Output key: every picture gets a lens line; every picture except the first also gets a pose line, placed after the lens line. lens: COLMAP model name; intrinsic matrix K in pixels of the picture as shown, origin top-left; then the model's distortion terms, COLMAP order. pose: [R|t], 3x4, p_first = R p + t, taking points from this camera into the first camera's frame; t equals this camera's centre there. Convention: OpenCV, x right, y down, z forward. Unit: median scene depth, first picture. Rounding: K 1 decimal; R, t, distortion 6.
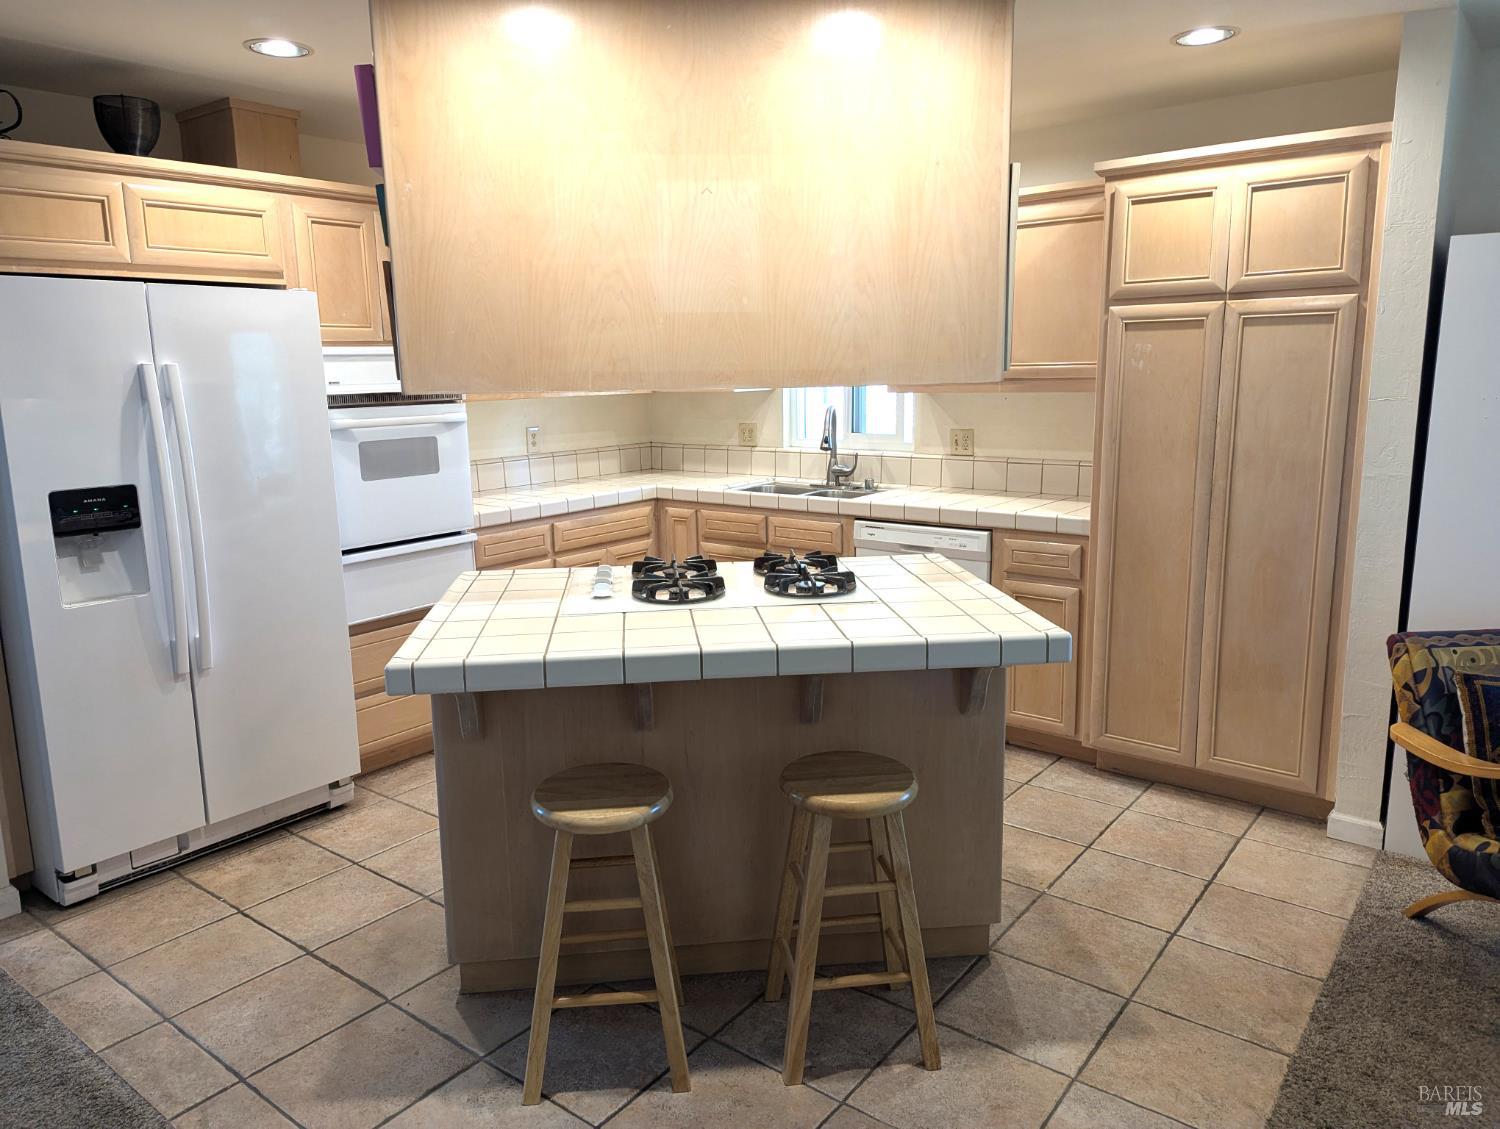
lens RADIAL K [[1055.2, 0, 750.0], [0, 1055.2, 564.5], [0, 0, 1]] dist [0.067901, -0.074752]
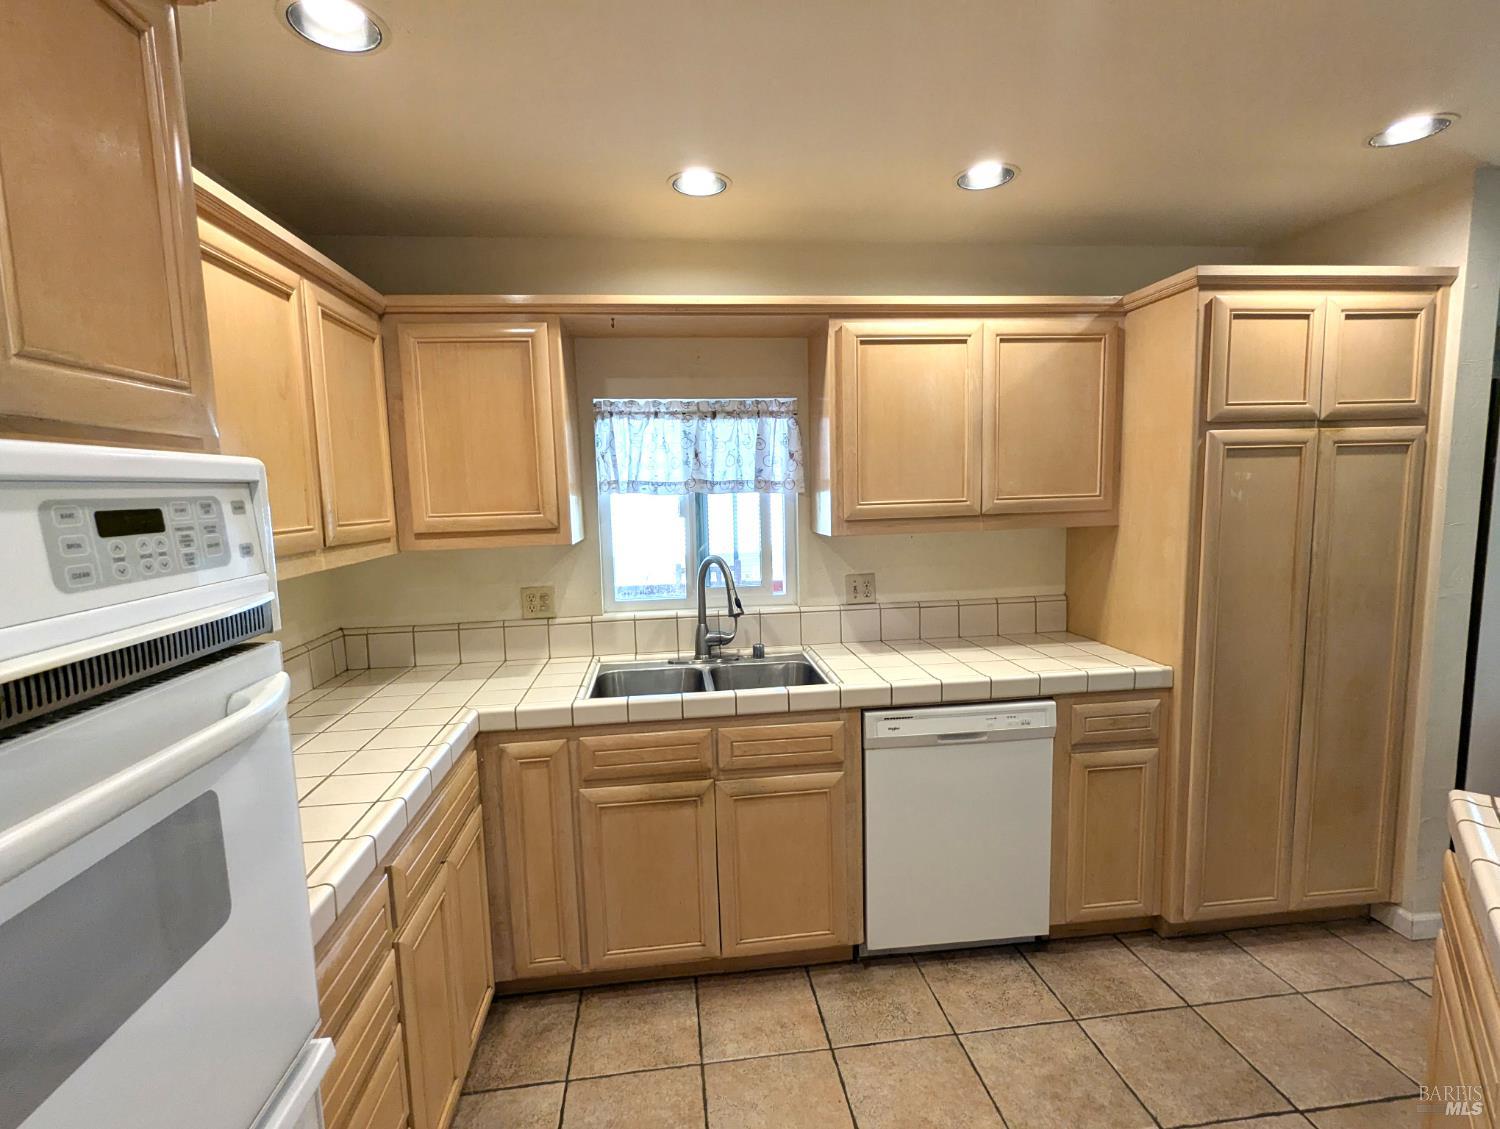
lens RADIAL K [[705.1, 0, 744.0], [0, 705.1, 570.3], [0, 0, 1]] dist [0.001052, -0.000211]
pose [[0.708174, -0.080337, 0.701452, -0.313091], [0.147140, 0.988484, -0.035338, -0.144629], [-0.690535, 0.128237, 0.711840, 0.764979]]
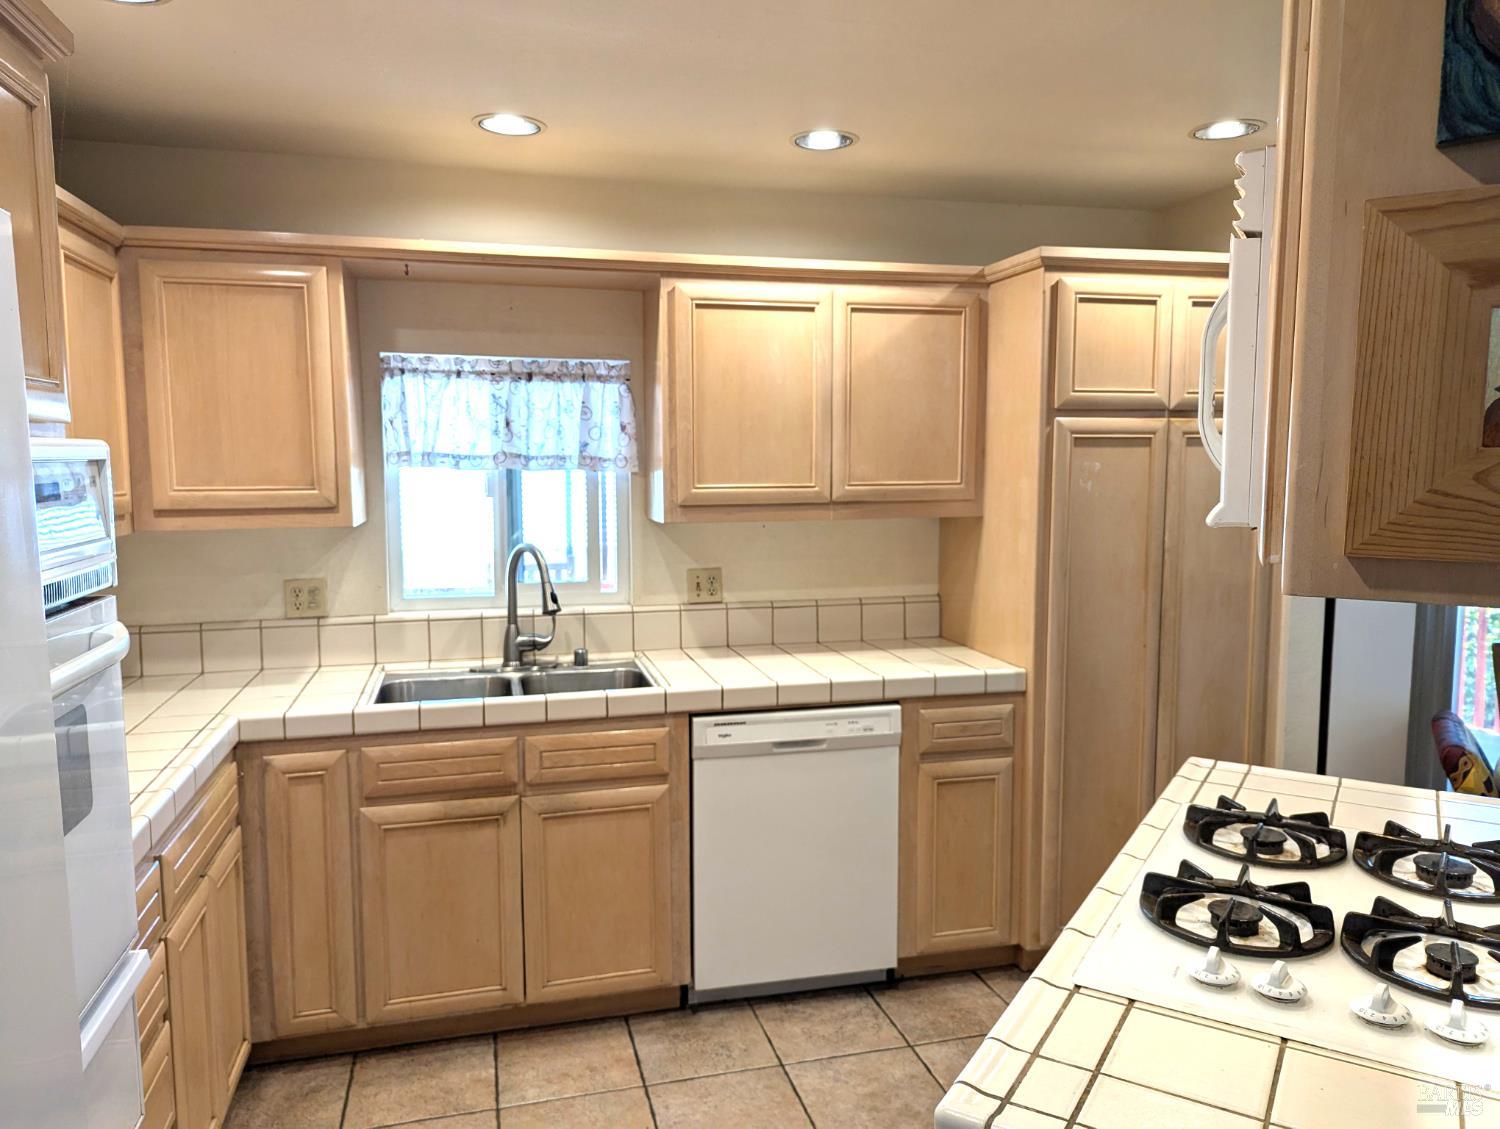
lens RADIAL K [[1055.2, 0, 750.0], [0, 1055.2, 564.5], [0, 0, 1]] dist [0.067901, -0.074752]
pose [[0.602950, -0.062304, 0.795342, -0.423994], [0.141168, 0.989546, -0.029502, -0.121198], [-0.785190, 0.130065, 0.605442, 0.617370]]
